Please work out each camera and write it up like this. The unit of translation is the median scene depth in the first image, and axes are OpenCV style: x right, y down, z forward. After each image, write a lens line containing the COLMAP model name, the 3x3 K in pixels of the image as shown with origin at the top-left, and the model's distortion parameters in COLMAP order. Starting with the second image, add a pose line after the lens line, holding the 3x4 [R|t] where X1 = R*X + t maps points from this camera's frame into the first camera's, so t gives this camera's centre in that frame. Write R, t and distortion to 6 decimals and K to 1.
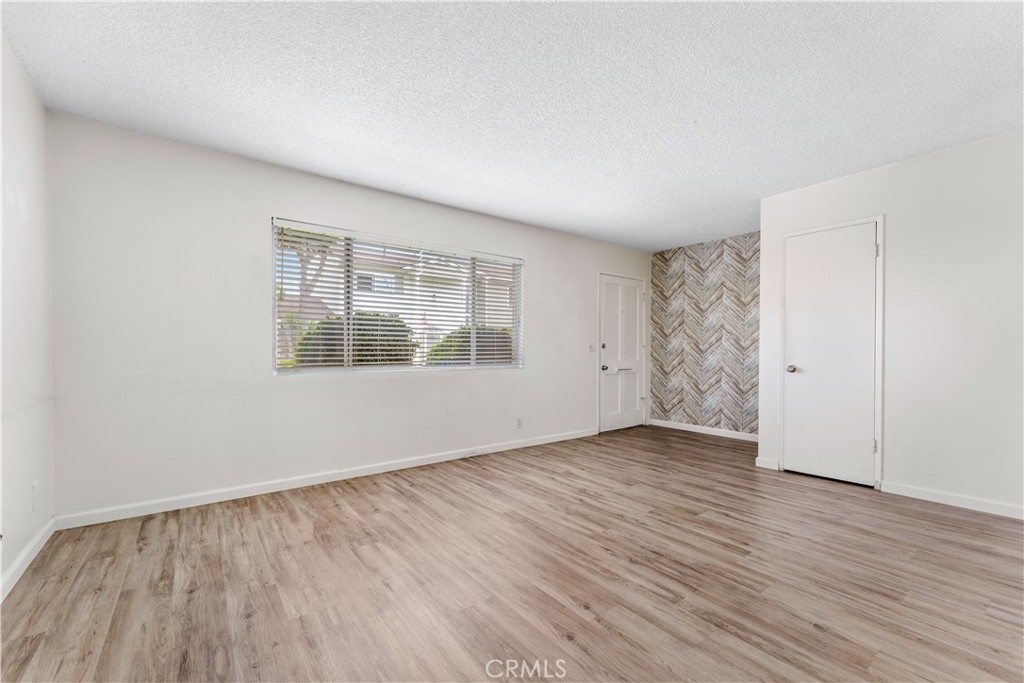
lens RADIAL K [[420.7, 0, 512.7], [0, 420.7, 351.2], [0, 0, 1]] dist [0.001857, -0.000371]
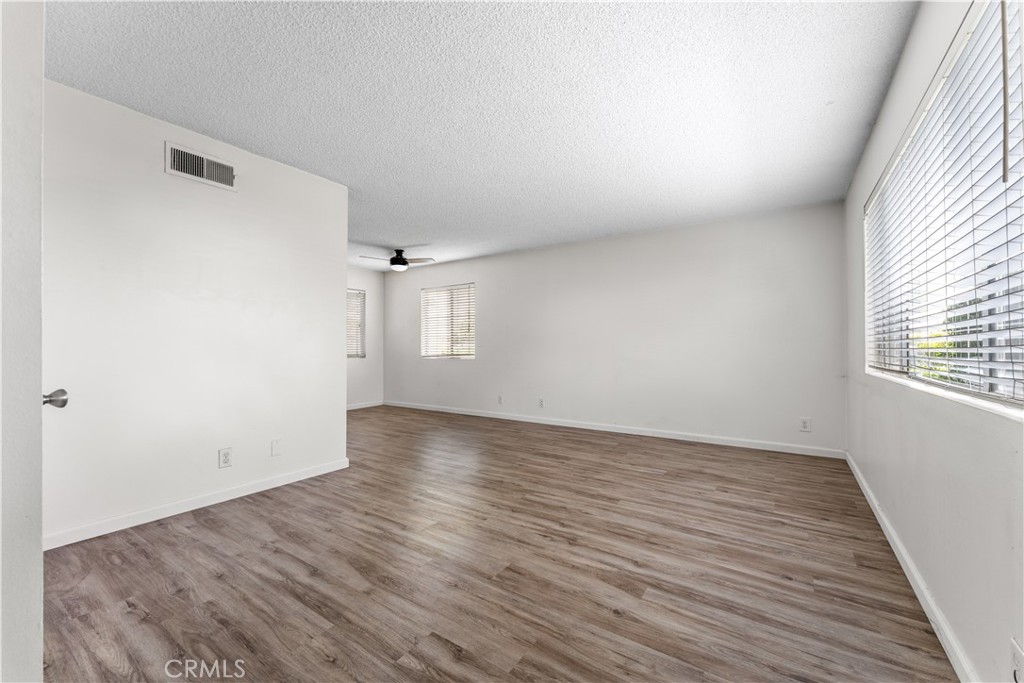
lens RADIAL K [[409.3, 0, 512.7], [0, 409.3, 344.6], [0, 0, 1]] dist [0.002004, -0.000283]
pose [[-0.946814, -0.003164, -0.321766, 0.477444], [-0.000610, 0.999968, -0.008037, 0.001469], [0.321781, -0.007413, -0.946785, 1.596775]]
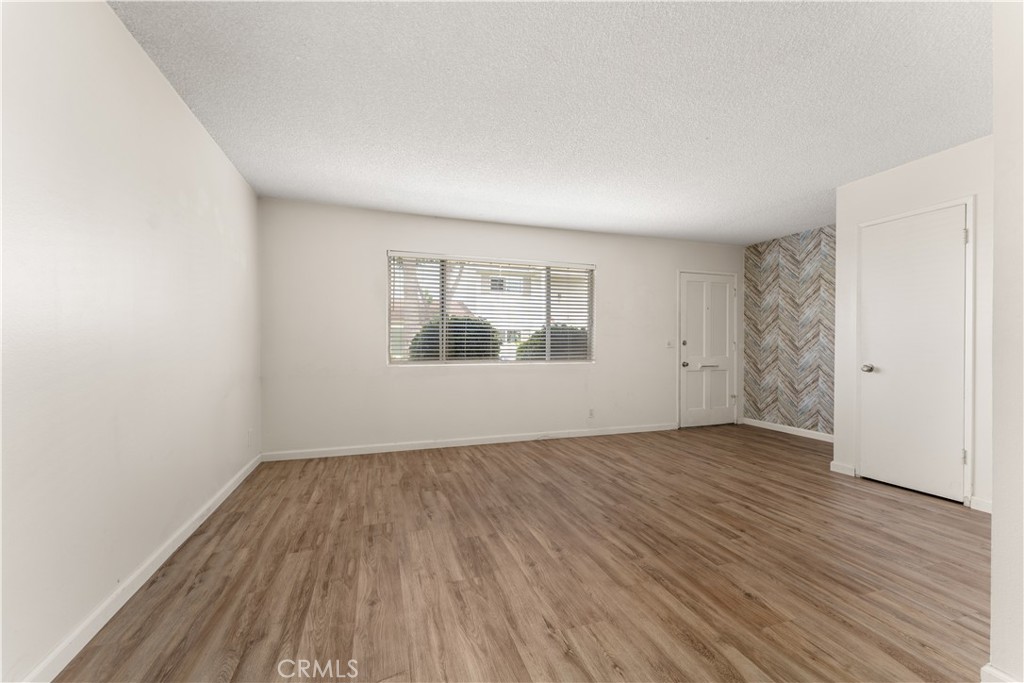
lens RADIAL K [[409.3, 0, 512.7], [0, 409.3, 344.6], [0, 0, 1]] dist [0.002004, -0.000283]
pose [[0.947101, -0.001450, -0.320932, 0.237520], [0.000342, 0.999994, -0.003507, -0.008462], [0.320935, 0.003212, 0.947096, -0.123899]]
